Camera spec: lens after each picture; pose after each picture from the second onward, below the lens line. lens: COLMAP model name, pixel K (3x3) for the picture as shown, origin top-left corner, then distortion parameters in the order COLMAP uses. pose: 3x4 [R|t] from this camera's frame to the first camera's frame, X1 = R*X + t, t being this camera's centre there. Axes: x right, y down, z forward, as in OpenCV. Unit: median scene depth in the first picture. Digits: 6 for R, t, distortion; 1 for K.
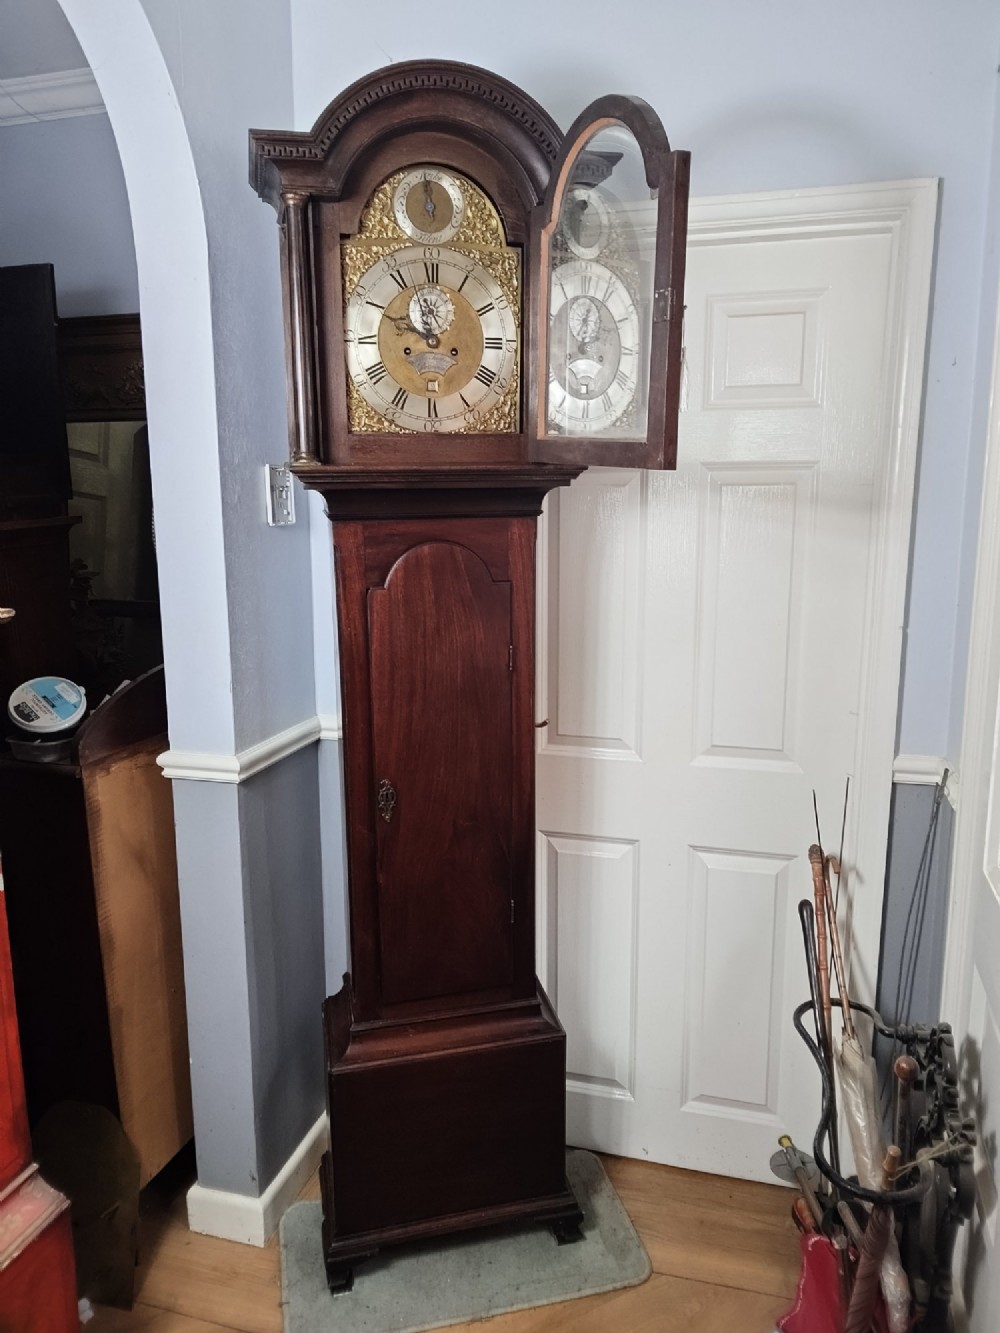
lens RADIAL K [[1002.6, 0, 500.0], [0, 1002.6, 666.5], [0, 0, 1]] dist [0.069431, -0.130653]
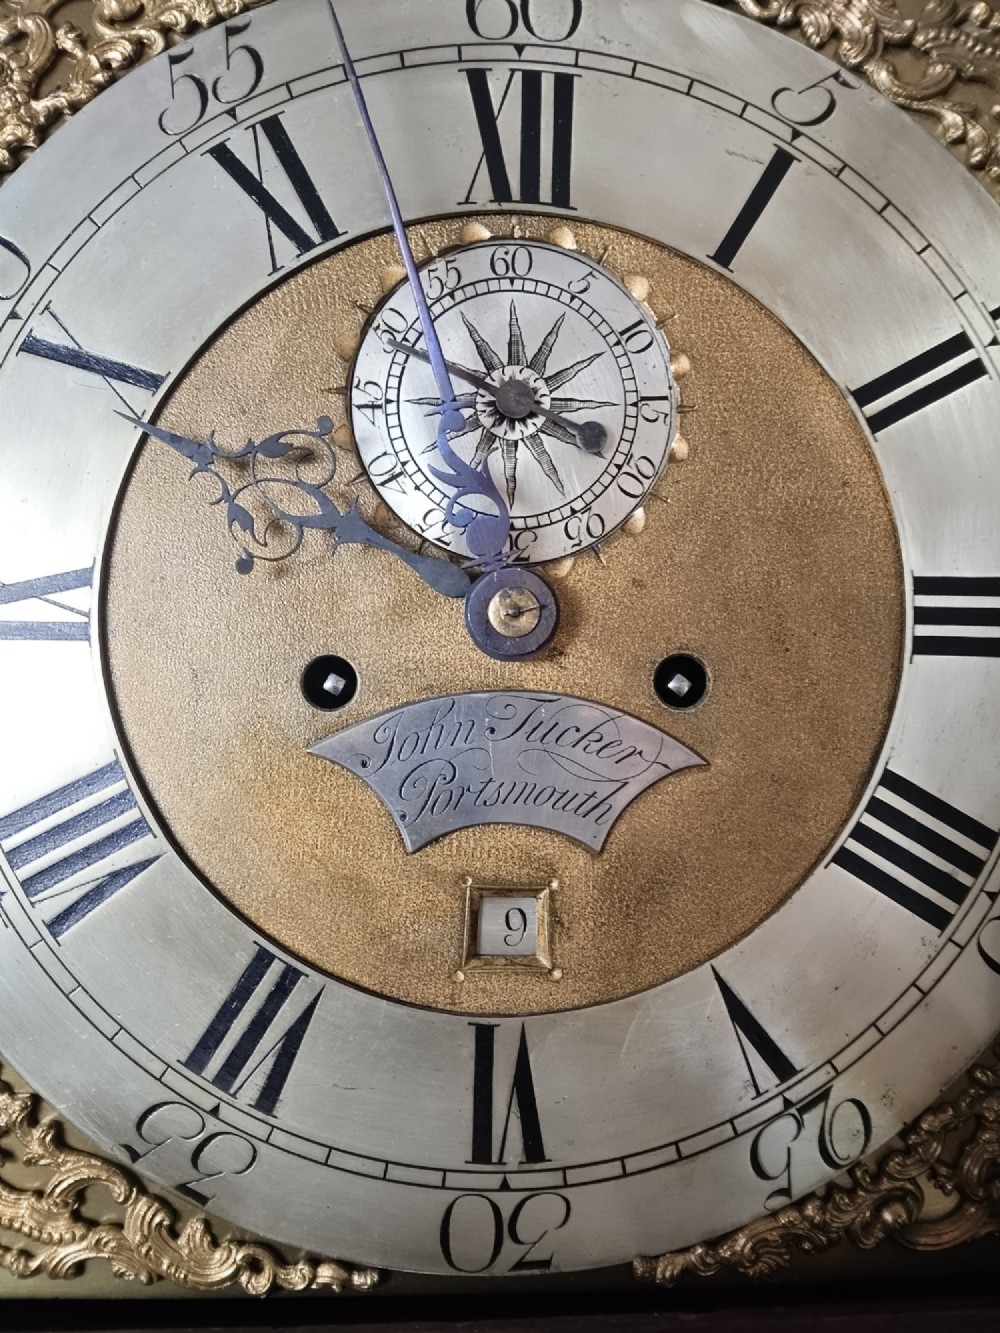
lens RADIAL K [[976.3, 0, 500.0], [0, 976.3, 666.5], [0, 0, 1]] dist [0.049581, -0.098624]
pose [[0.975267, 0.002033, -0.221019, -0.037761], [-0.054086, 0.971753, -0.229720, -0.267151], [0.214308, 0.235992, 0.947829, 0.823041]]
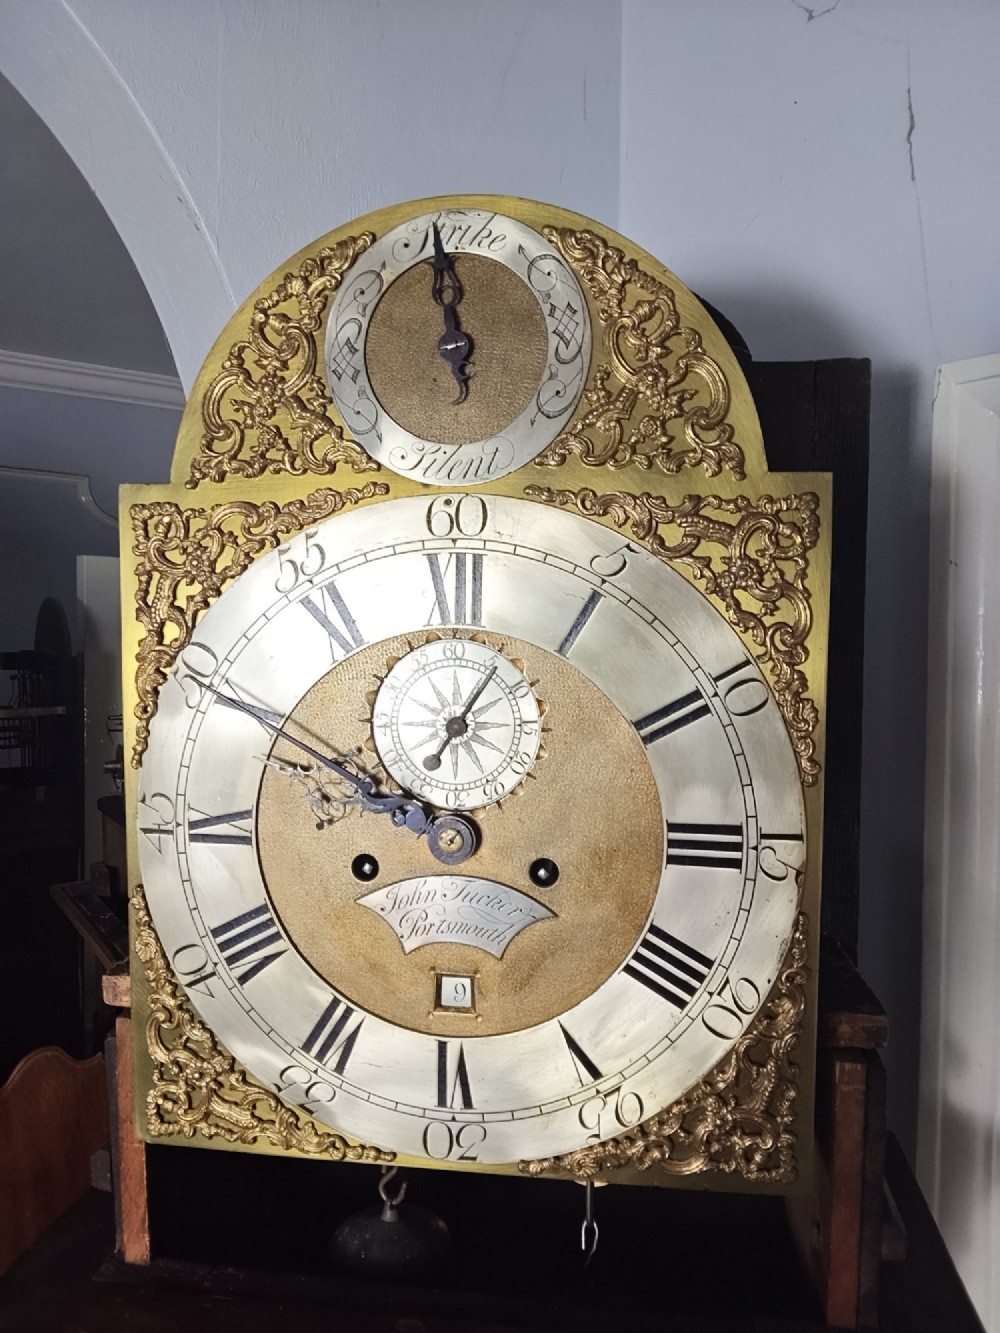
lens RADIAL K [[992.8, 0, 506.2], [0, 992.8, 674.5], [0, 0, 1]] dist [0.059658, -0.089838]
pose [[0.912306, 0.030221, -0.408393, 0.045523], [-0.086420, 0.989022, -0.119866, -0.312808], [0.400287, 0.144648, 0.904902, 0.718699]]
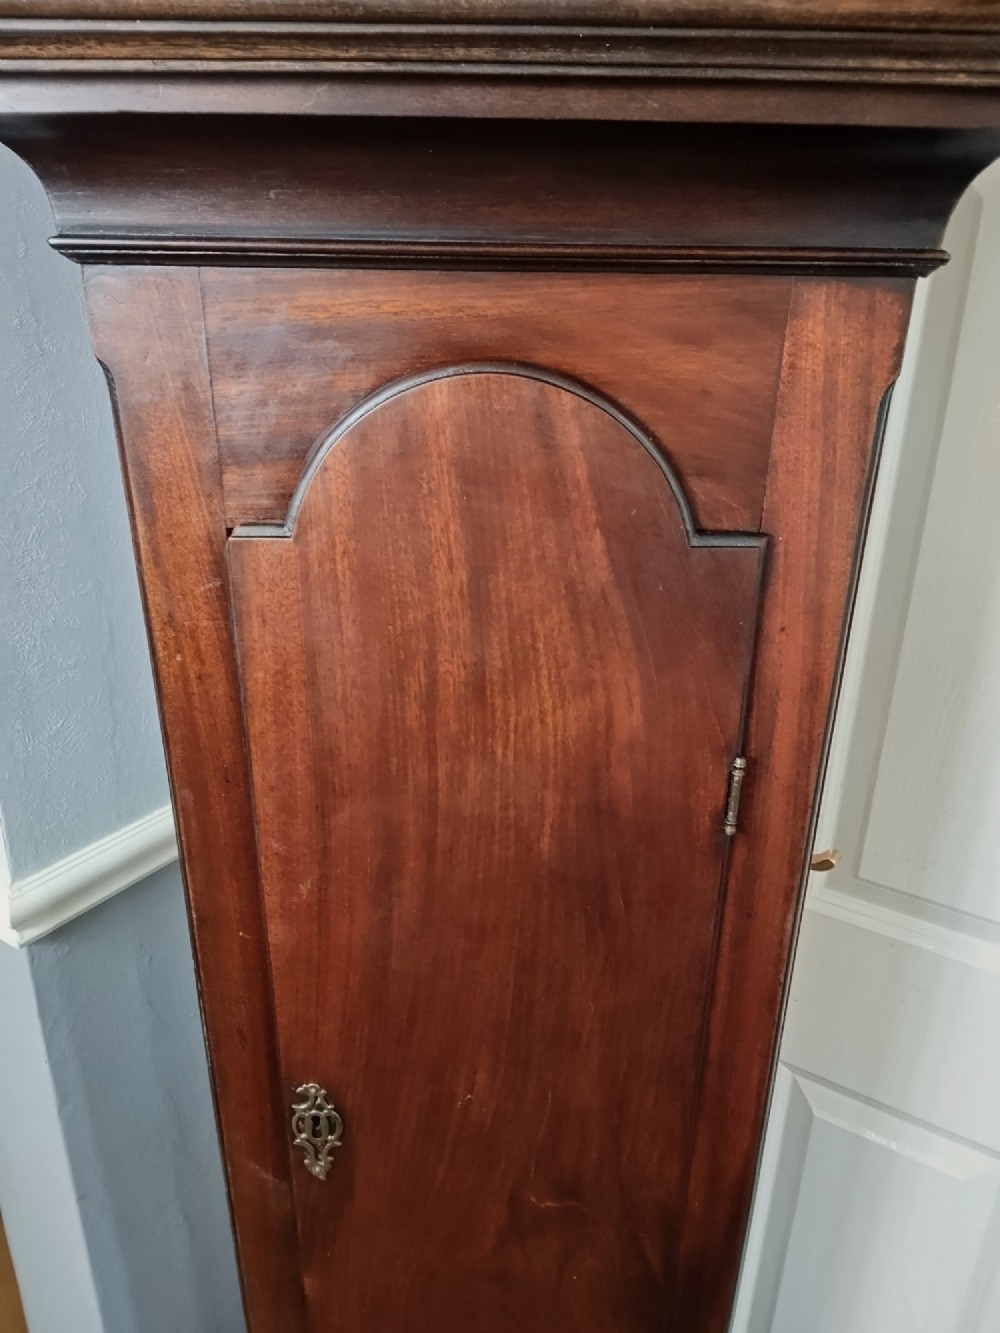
lens RADIAL K [[976.3, 0, 500.0], [0, 976.3, 666.5], [0, 0, 1]] dist [0.049581, -0.098624]
pose [[0.957142, 0.132460, -0.257552, 0.014343], [-0.081384, 0.976462, 0.199748, -0.097481], [0.277948, -0.170227, 0.945393, 0.734283]]
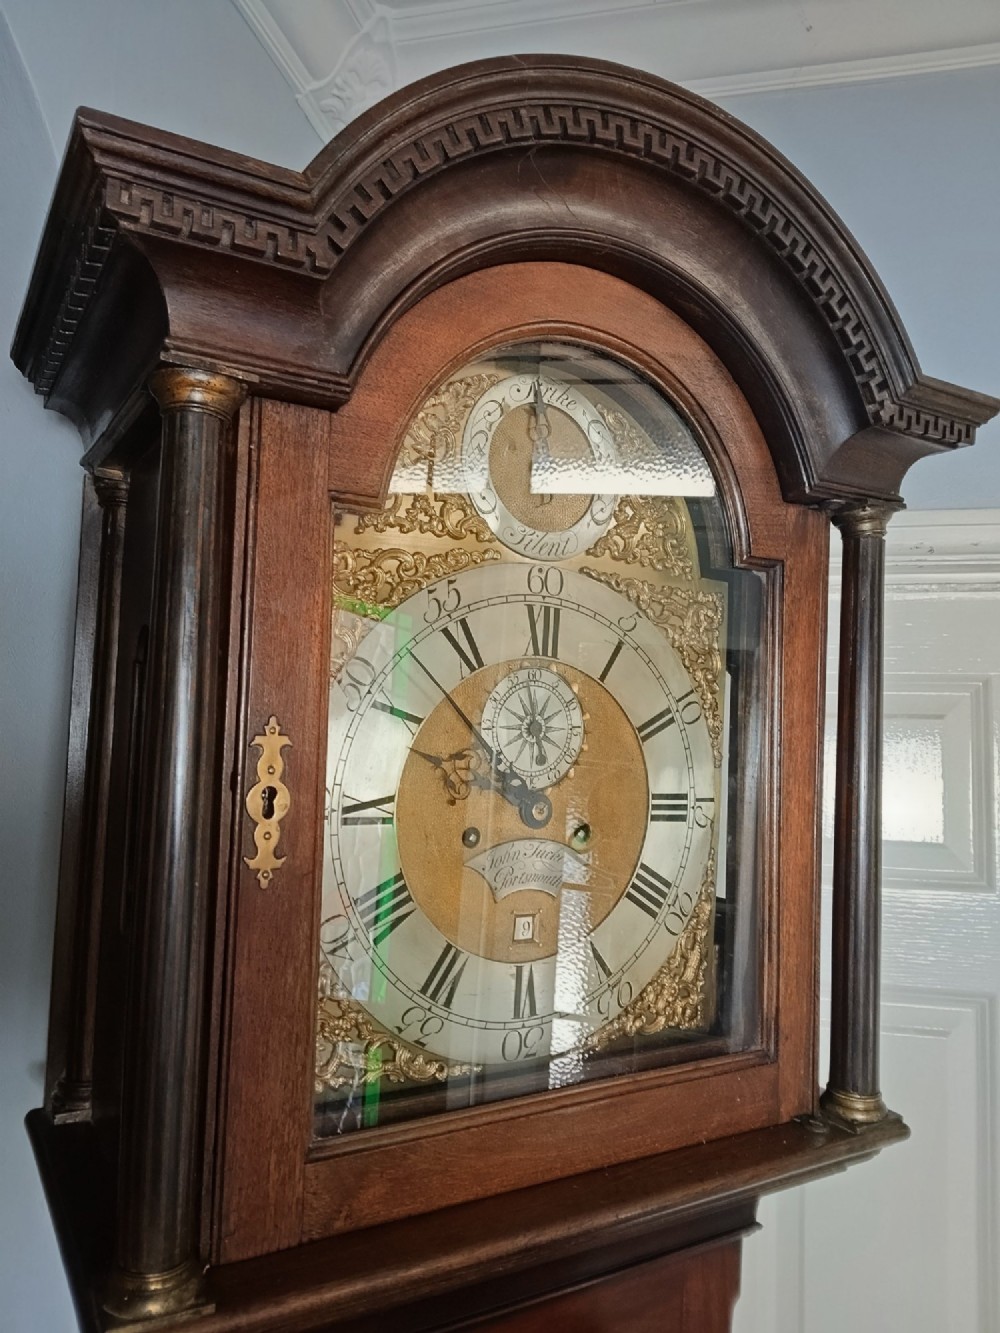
lens RADIAL K [[1002.6, 0, 500.0], [0, 1002.6, 666.5], [0, 0, 1]] dist [0.069431, -0.130653]
pose [[0.958100, 0.055652, 0.280975, -0.170786], [0.018019, 0.967290, -0.253032, -0.263405], [-0.285866, 0.247493, 0.925758, 0.618940]]
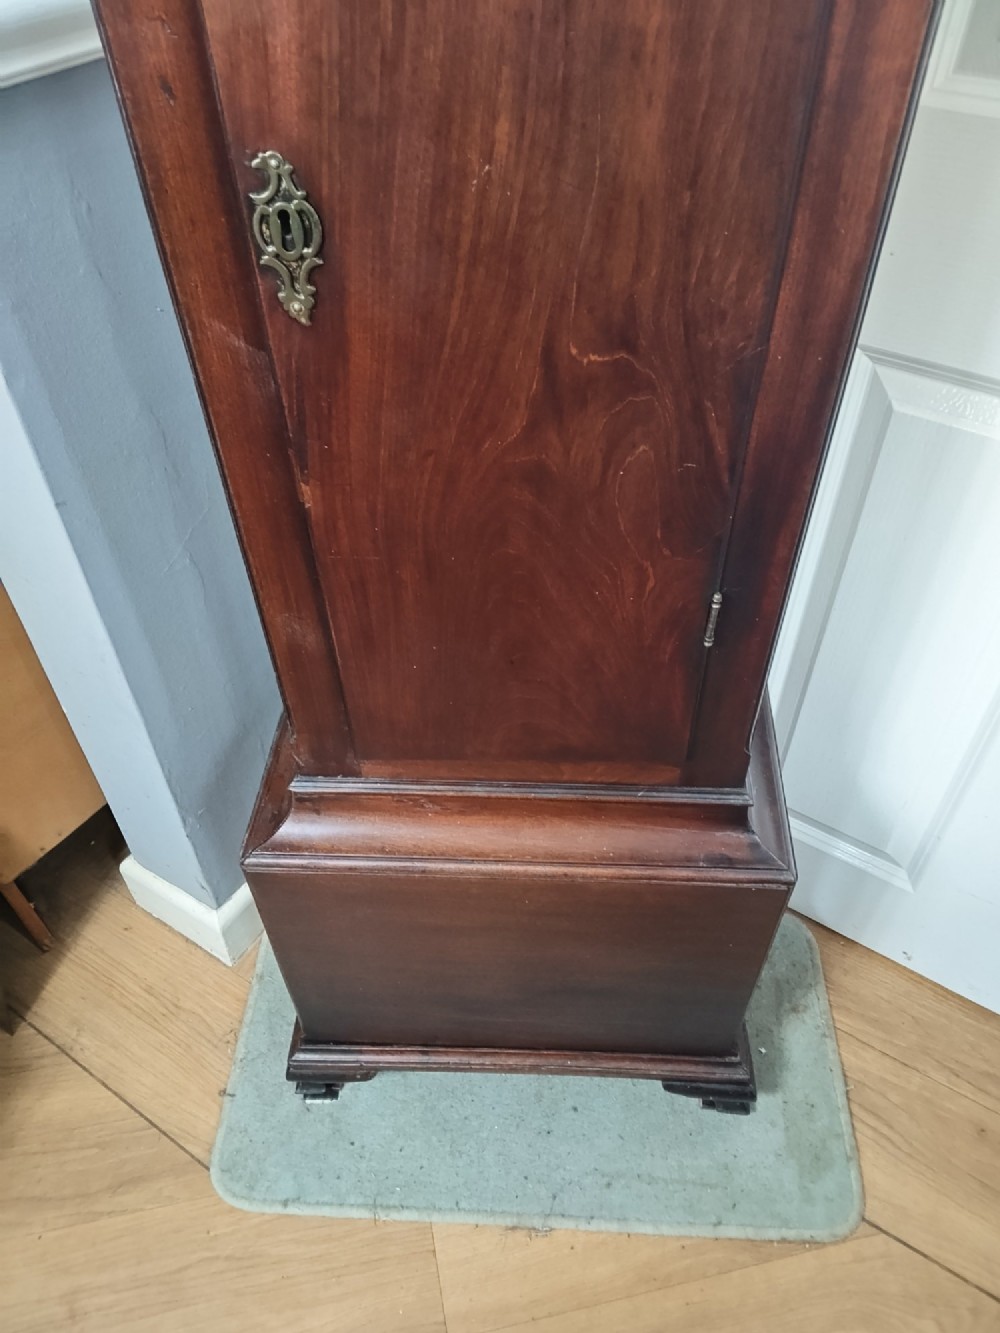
lens RADIAL K [[976.3, 0, 500.0], [0, 976.3, 666.5], [0, 0, 1]] dist [0.049581, -0.098624]
pose [[0.956888, 0.202433, -0.208293, 0.016573], [-0.048505, 0.818423, 0.572565, 0.075646], [0.286378, -0.537778, 0.792958, 0.763213]]
